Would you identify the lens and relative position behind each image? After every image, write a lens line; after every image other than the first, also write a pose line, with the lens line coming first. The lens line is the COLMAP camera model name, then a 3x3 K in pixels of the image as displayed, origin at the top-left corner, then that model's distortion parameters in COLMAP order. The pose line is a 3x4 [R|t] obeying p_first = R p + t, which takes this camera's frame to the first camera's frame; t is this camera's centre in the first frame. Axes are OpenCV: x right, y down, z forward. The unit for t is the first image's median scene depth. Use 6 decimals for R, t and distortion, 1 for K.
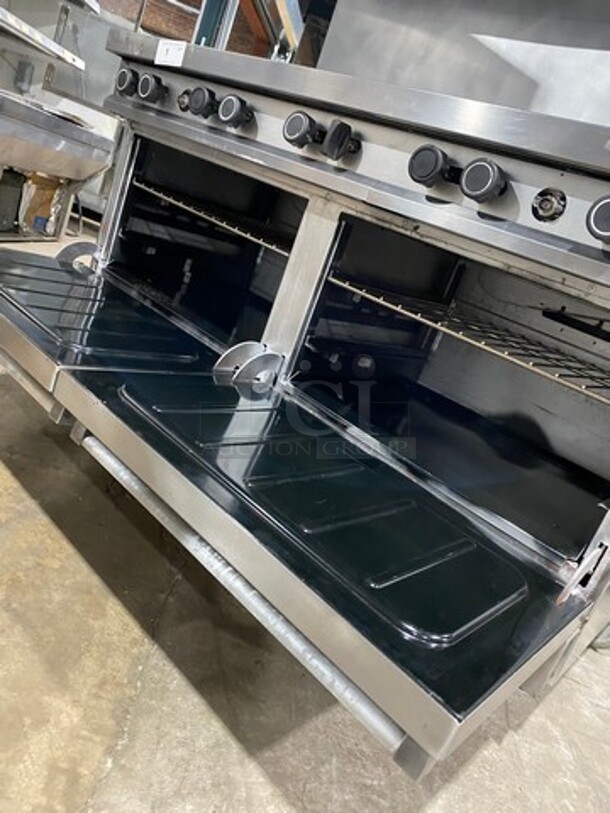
lens RADIAL K [[615.7, 0, 305.3], [0, 615.7, 411.9], [0, 0, 1]] dist [0.013023, -0.008738]
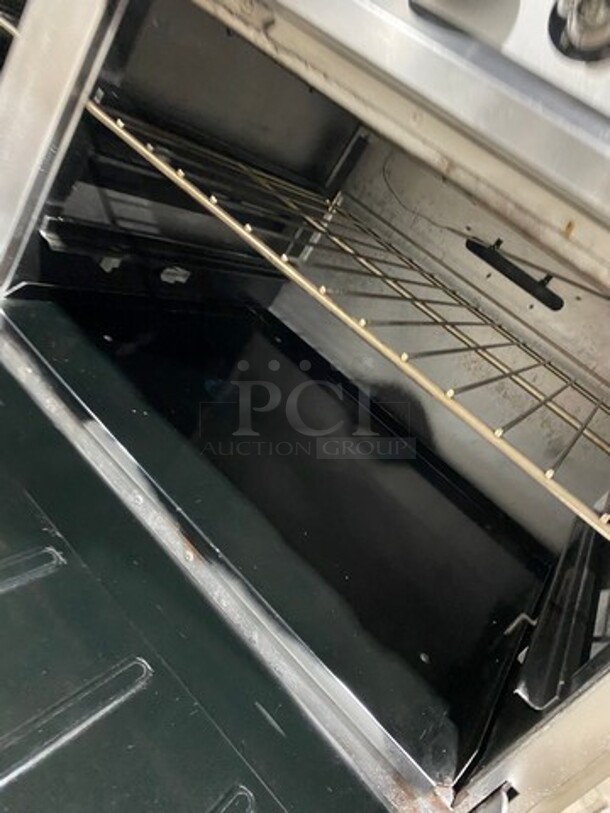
lens RADIAL K [[615.7, 0, 313.4], [0, 615.7, 401.6], [0, 0, 1]] dist [0.013023, -0.008738]
pose [[0.967297, 0.125067, 0.220669, 0.124190], [-0.167101, 0.968723, 0.183446, -0.105172], [-0.190825, -0.214321, 0.957942, 0.435210]]
